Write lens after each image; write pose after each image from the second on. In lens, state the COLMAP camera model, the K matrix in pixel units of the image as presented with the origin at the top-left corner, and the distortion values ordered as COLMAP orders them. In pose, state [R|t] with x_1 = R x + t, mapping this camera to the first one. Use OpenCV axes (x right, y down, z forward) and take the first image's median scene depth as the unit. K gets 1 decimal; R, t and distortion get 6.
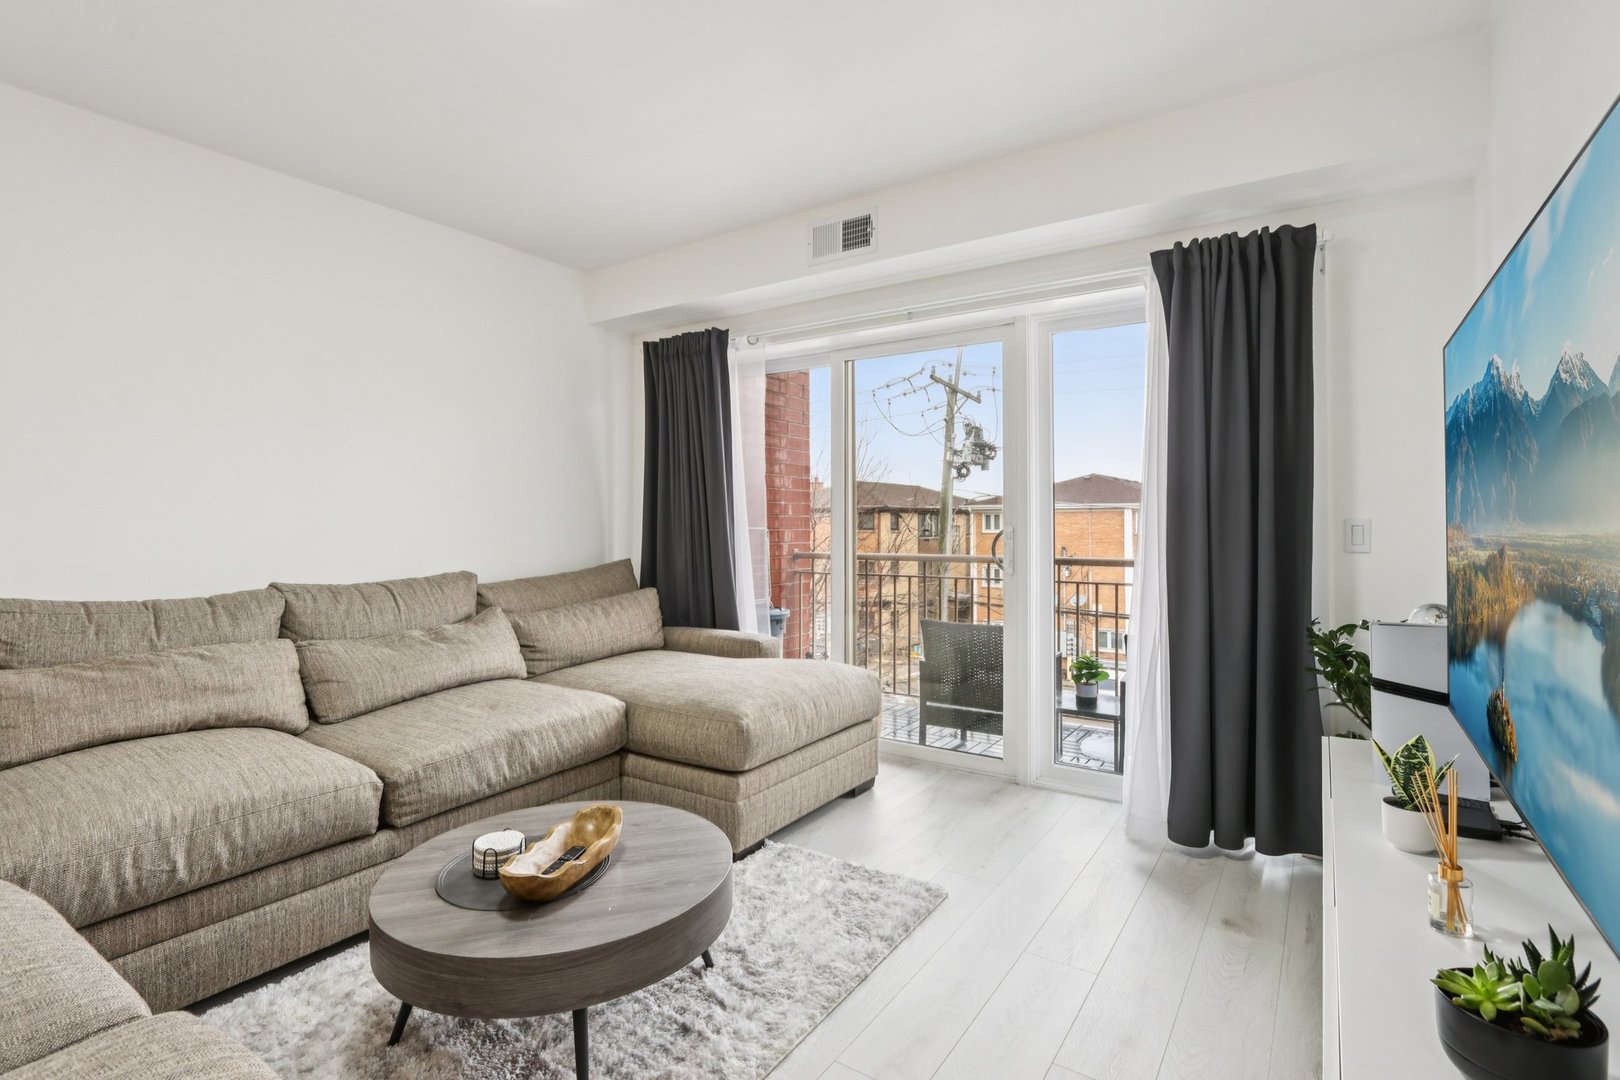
lens RADIAL K [[761.4, 0, 825.9], [0, 761.4, 508.9], [0, 0, 1]] dist [-0.018459, 0.003712]
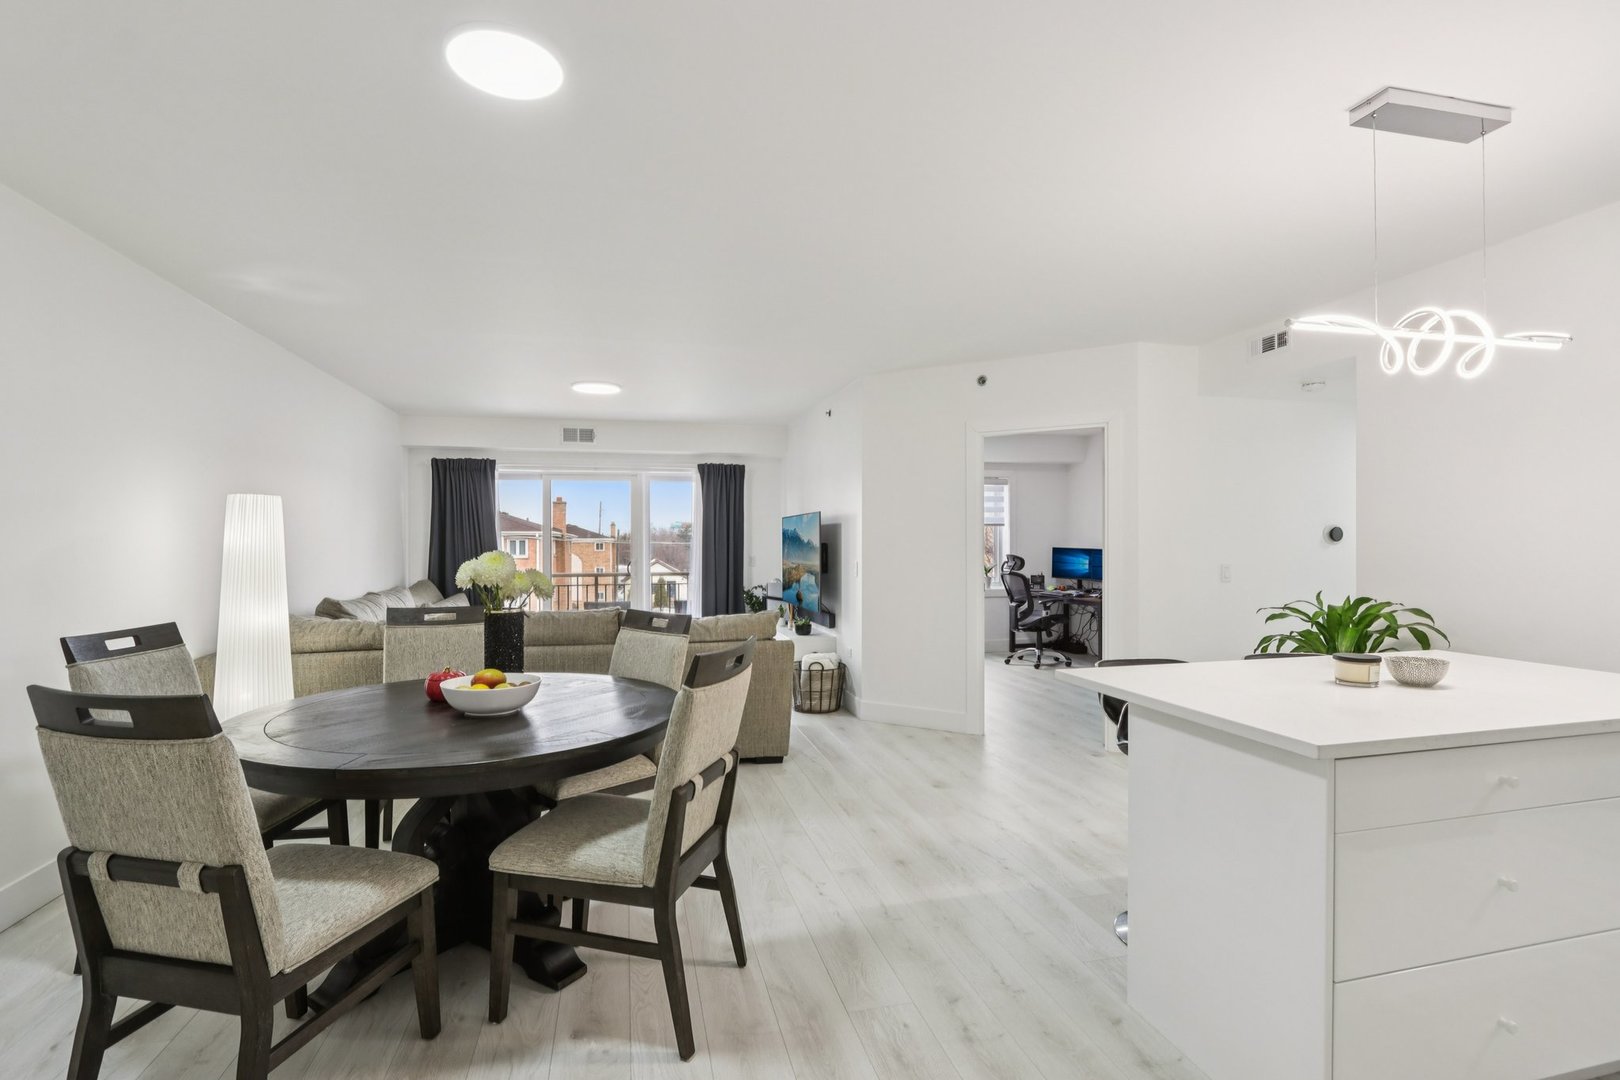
lens RADIAL K [[761.4, 0, 810.6], [0, 761.4, 551.8], [0, 0, 1]] dist [-0.018459, 0.003712]
pose [[0.679388, -0.007324, 0.733743, -0.996589], [-0.011889, 0.999709, 0.020987, -0.049861], [-0.733683, -0.022982, 0.679103, -0.911059]]
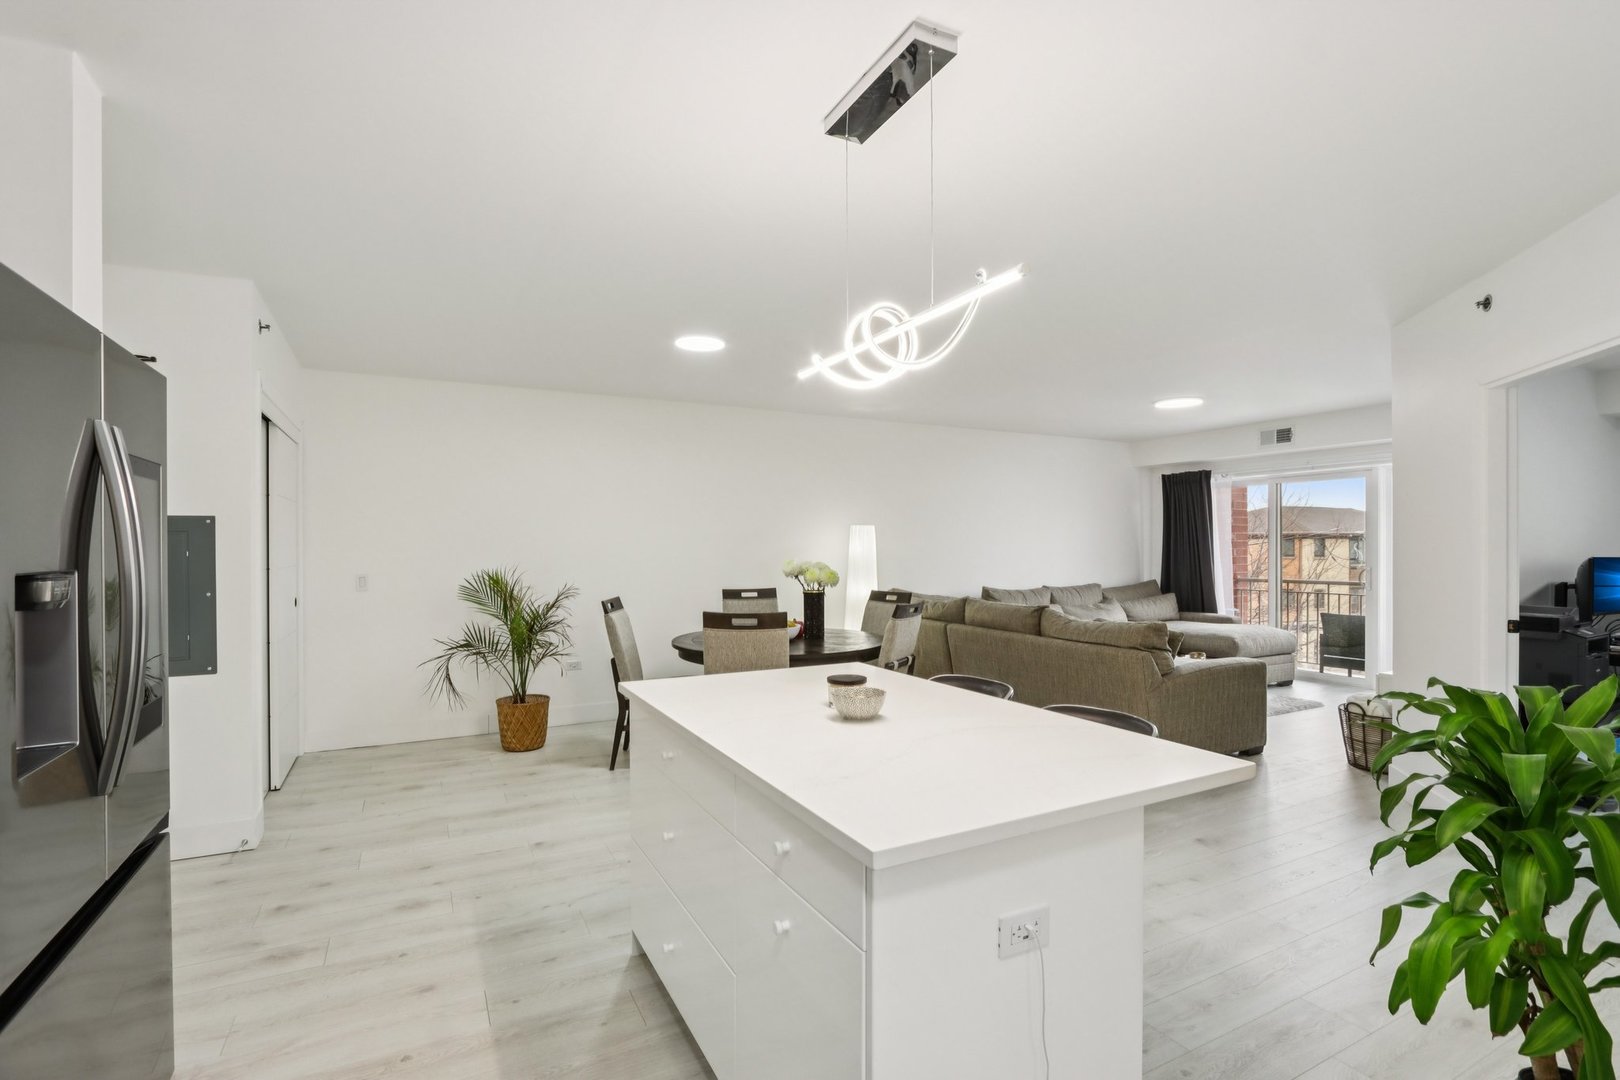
lens RADIAL K [[761.4, 0, 801.1], [0, 761.4, 549.4], [0, 0, 1]] dist [-0.018459, 0.003712]
pose [[0.870591, 0.000555, -0.492007, -0.083167], [0.010966, 0.999729, 0.020531, -0.073186], [0.491885, -0.023270, 0.870349, -1.336037]]
